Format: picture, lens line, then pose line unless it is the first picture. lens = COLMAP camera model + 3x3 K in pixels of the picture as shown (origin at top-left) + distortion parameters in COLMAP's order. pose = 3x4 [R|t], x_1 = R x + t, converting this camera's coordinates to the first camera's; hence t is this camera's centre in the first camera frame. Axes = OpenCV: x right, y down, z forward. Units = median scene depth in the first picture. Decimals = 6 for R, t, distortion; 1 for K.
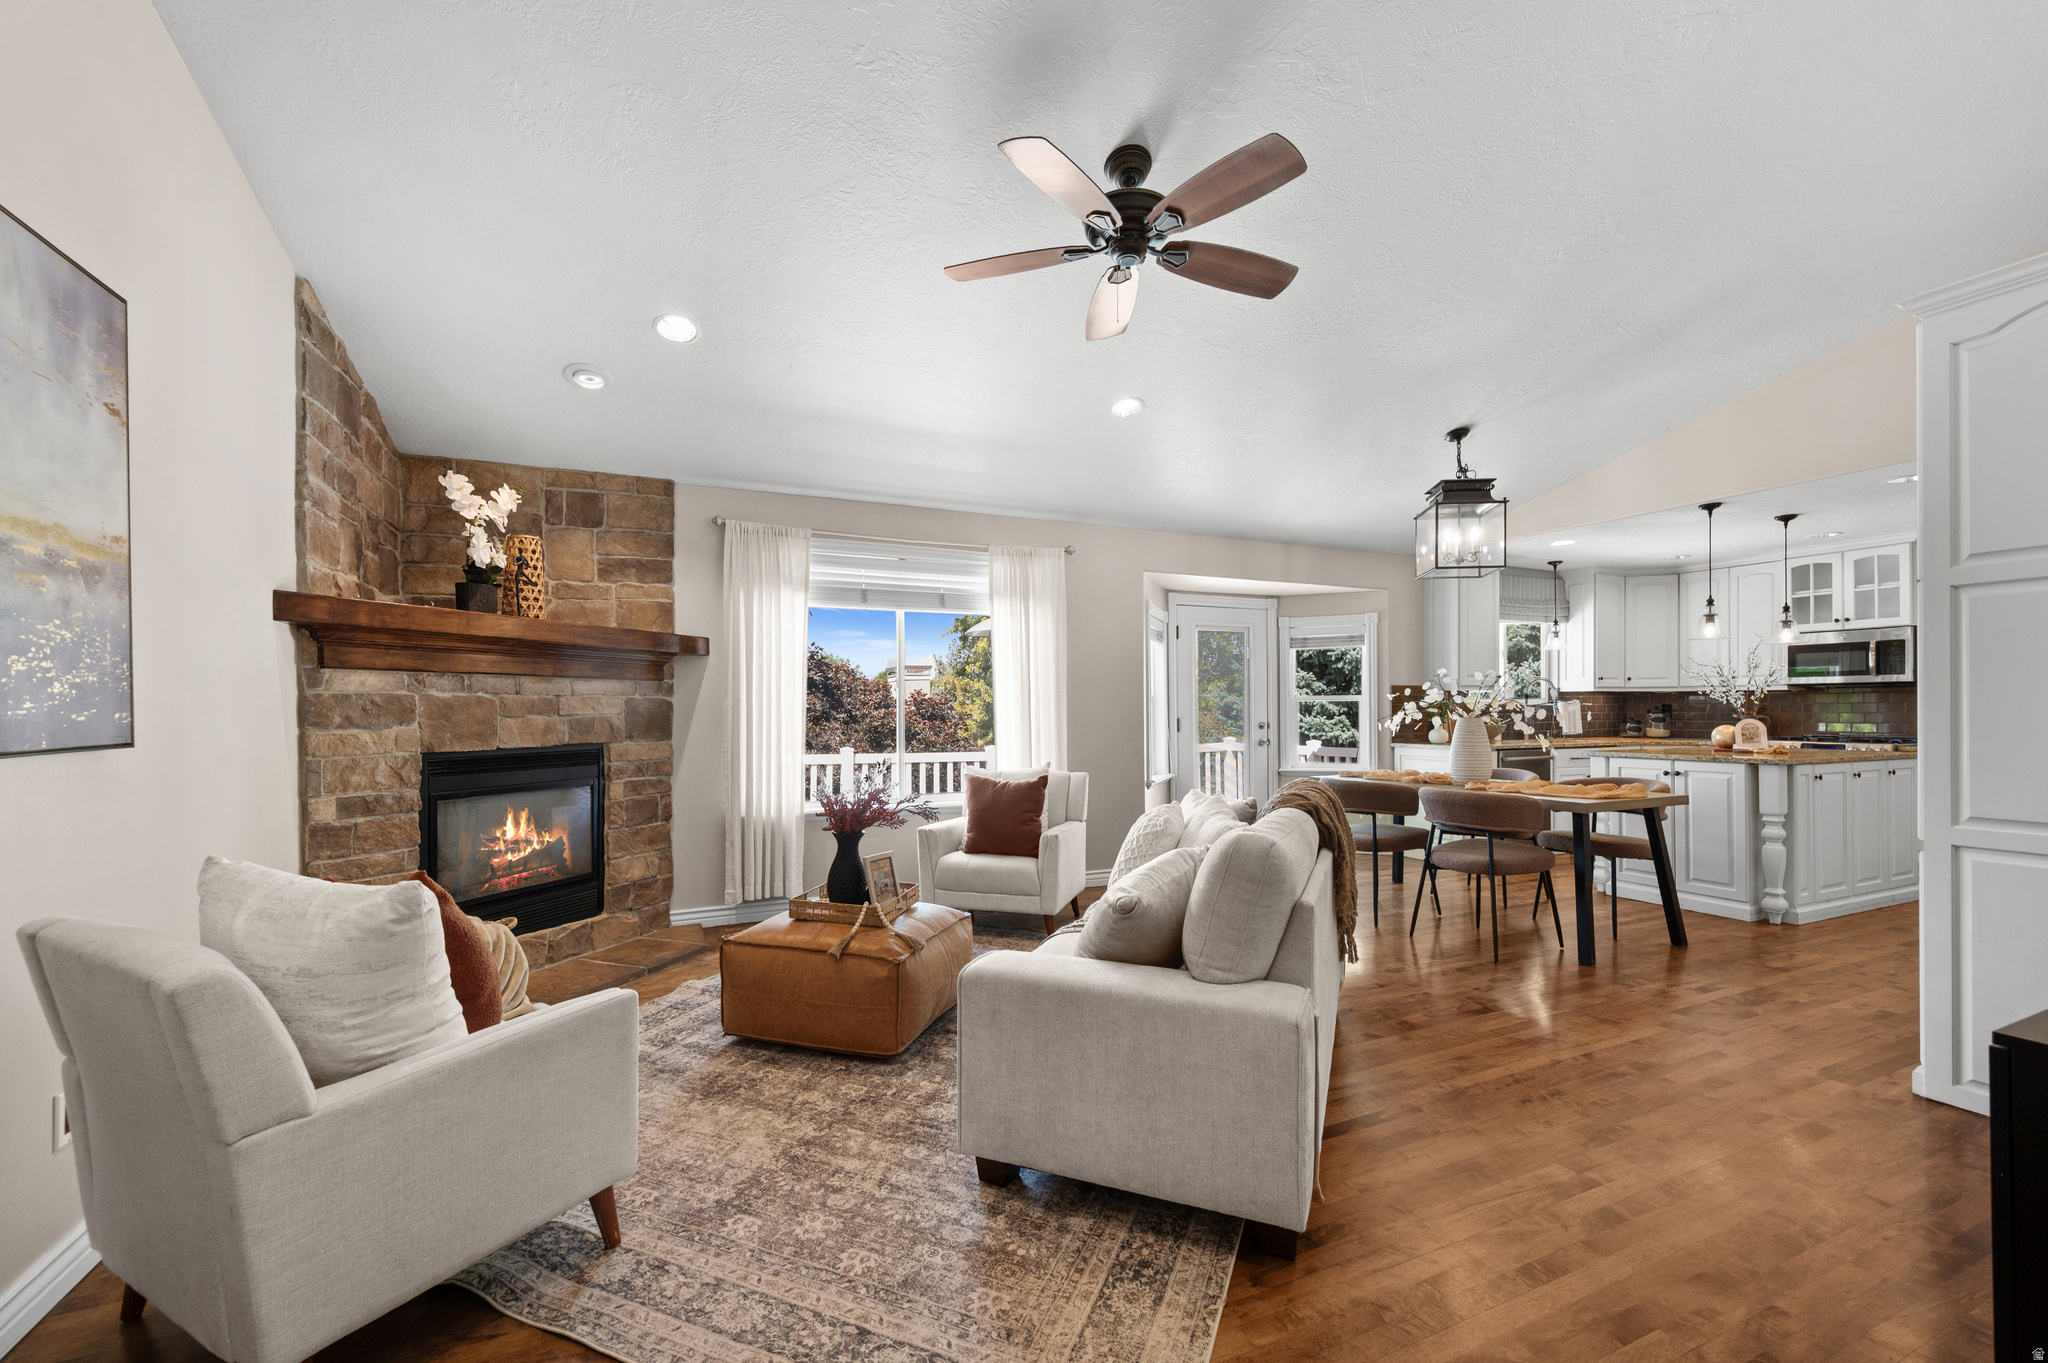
lens RADIAL K [[825.0, 0, 1026.6], [0, 825.0, 705.3], [0, 0, 1]] dist [-0.003804, 0.000639]
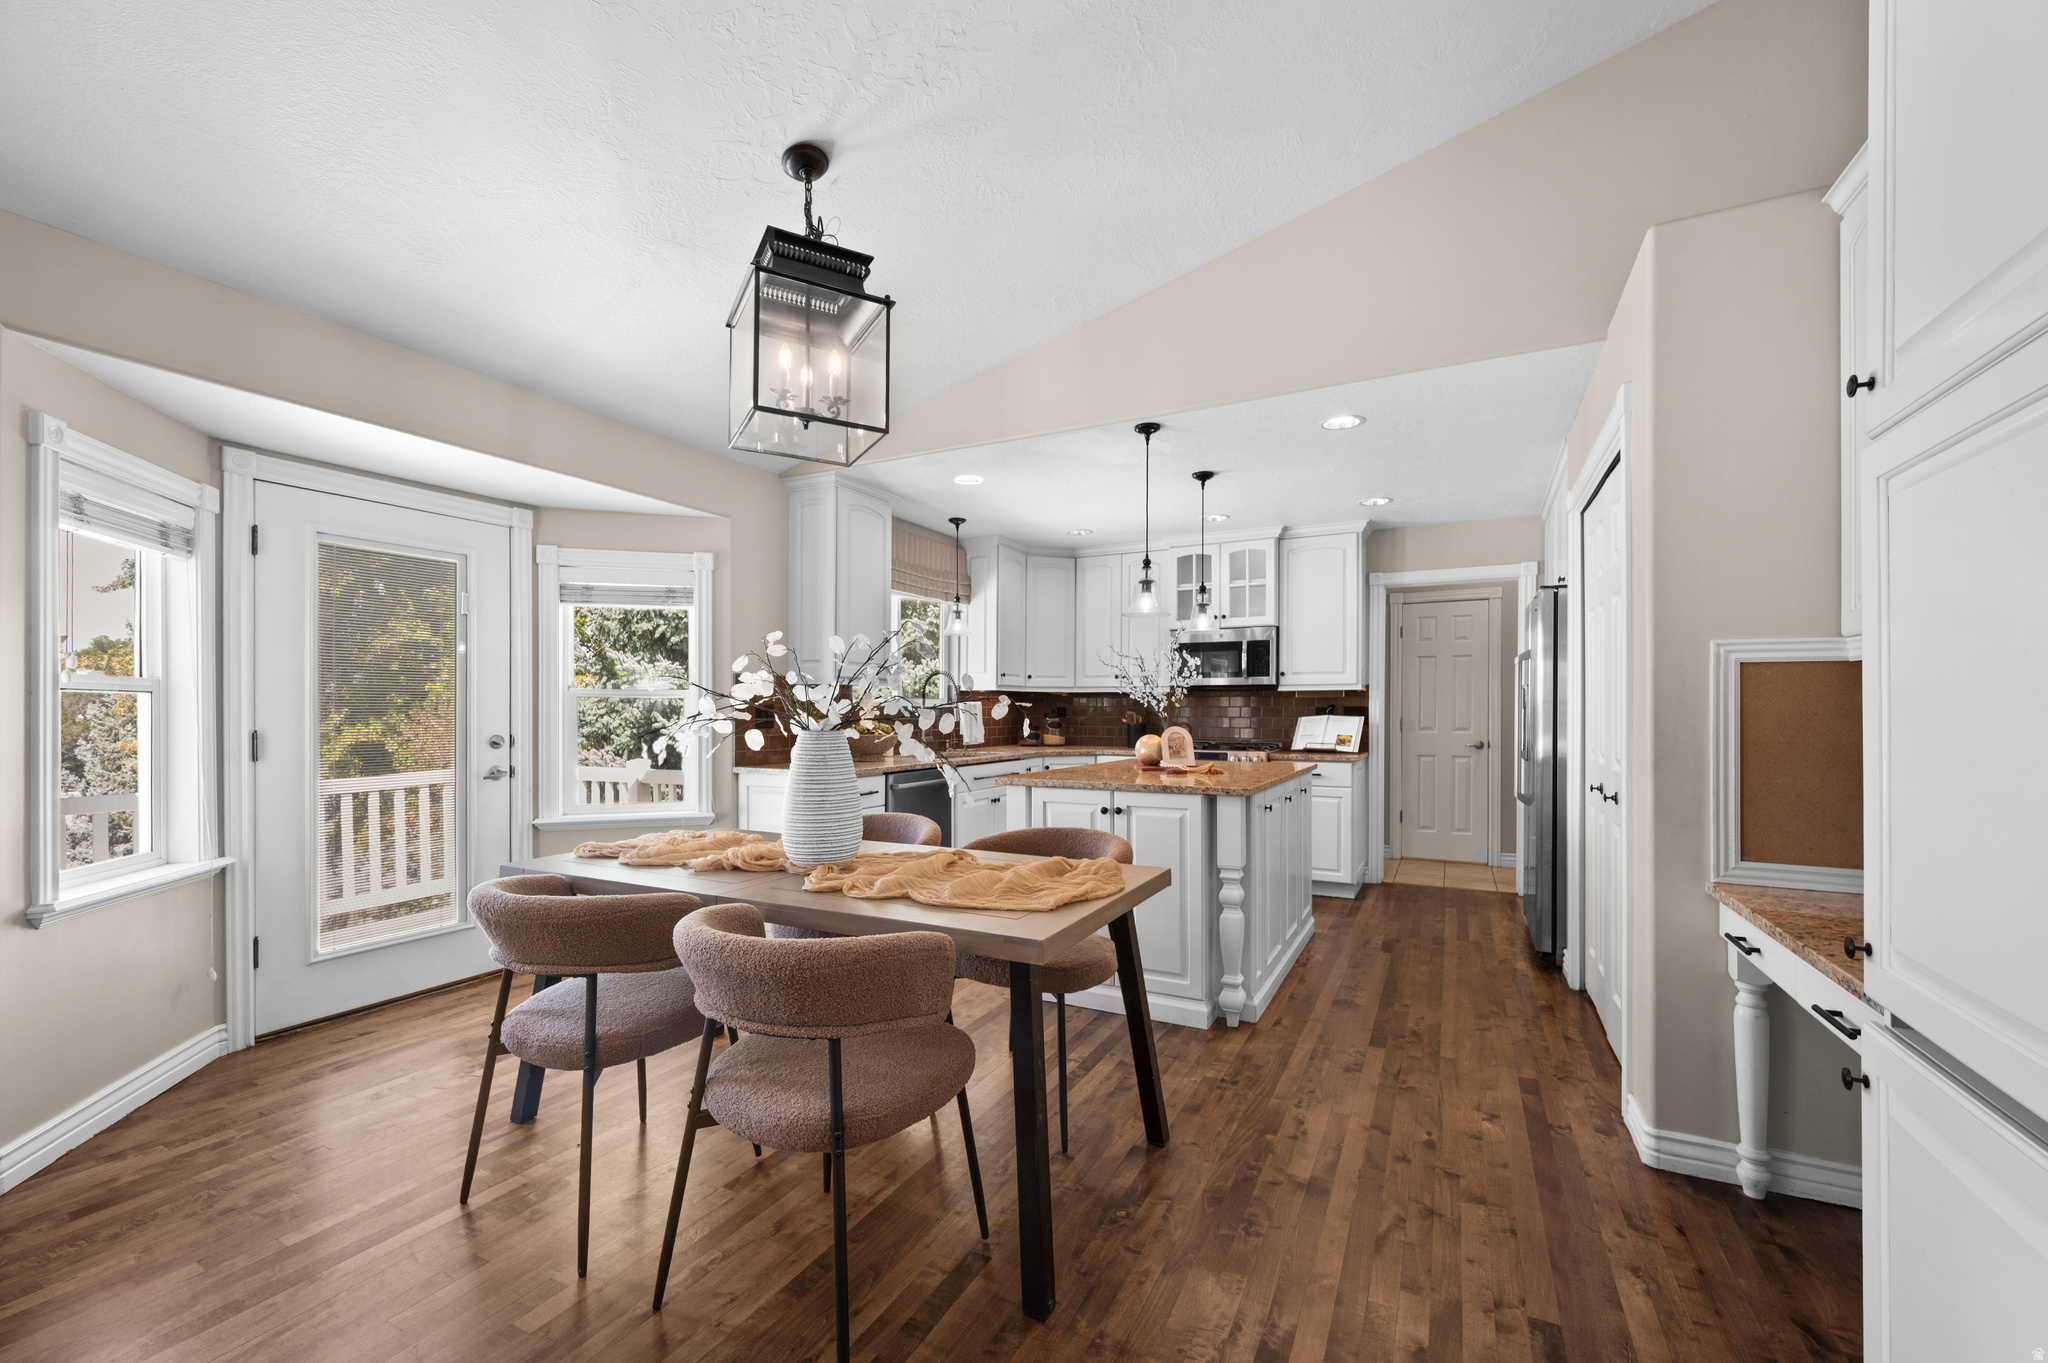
lens RADIAL K [[825.0, 0, 1024.3], [0, 825.0, 702.7], [0, 0, 1]] dist [-0.003804, 0.000639]
pose [[0.786667, 0.009771, 0.617300, 0.317520], [-0.006804, 0.999951, -0.007158, 0.000938], [-0.617340, 0.001431, 0.786695, 0.519847]]
